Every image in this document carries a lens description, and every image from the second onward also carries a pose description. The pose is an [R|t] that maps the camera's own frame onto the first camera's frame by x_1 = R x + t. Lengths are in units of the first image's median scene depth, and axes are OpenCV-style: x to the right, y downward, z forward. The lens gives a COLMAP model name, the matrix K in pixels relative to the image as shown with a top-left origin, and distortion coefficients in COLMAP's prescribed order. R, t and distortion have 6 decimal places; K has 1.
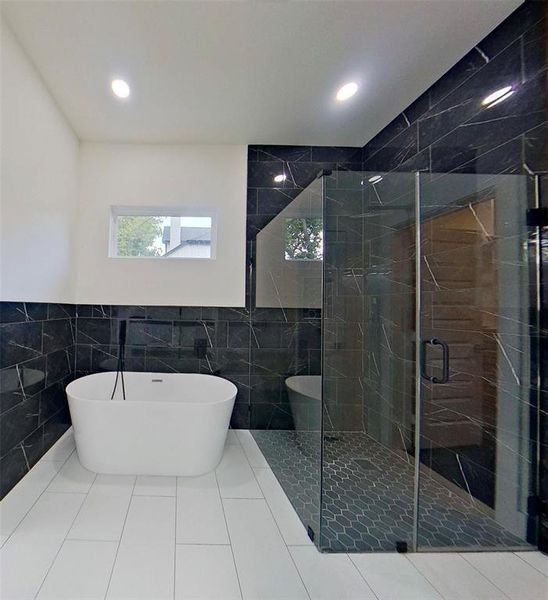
lens RADIAL K [[282.0, 0, 274.0], [0, 282.0, 304.6], [0, 0, 1]] dist [-0.002386, -0.000481]
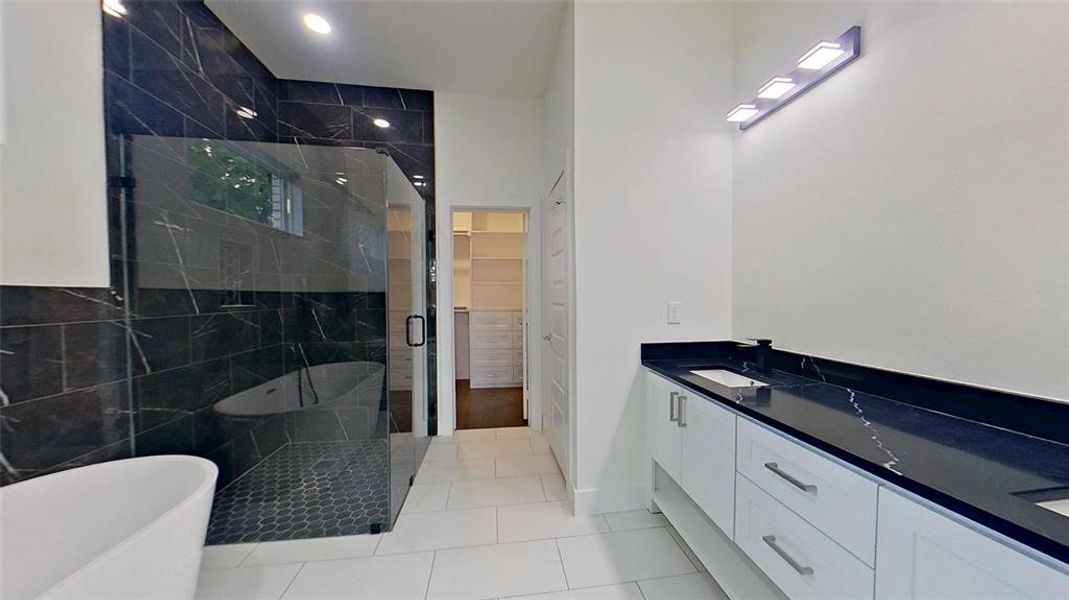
lens RADIAL K [[304.4, 0, 534.8], [0, 304.4, 304.0], [0, 0, 1]] dist [-0.000413, -0.000024]
pose [[-0.098802, -0.041997, 0.994220, -0.629221], [-0.020469, 0.998983, 0.040164, 0.002549], [-0.994897, -0.016383, -0.099562, 0.401381]]
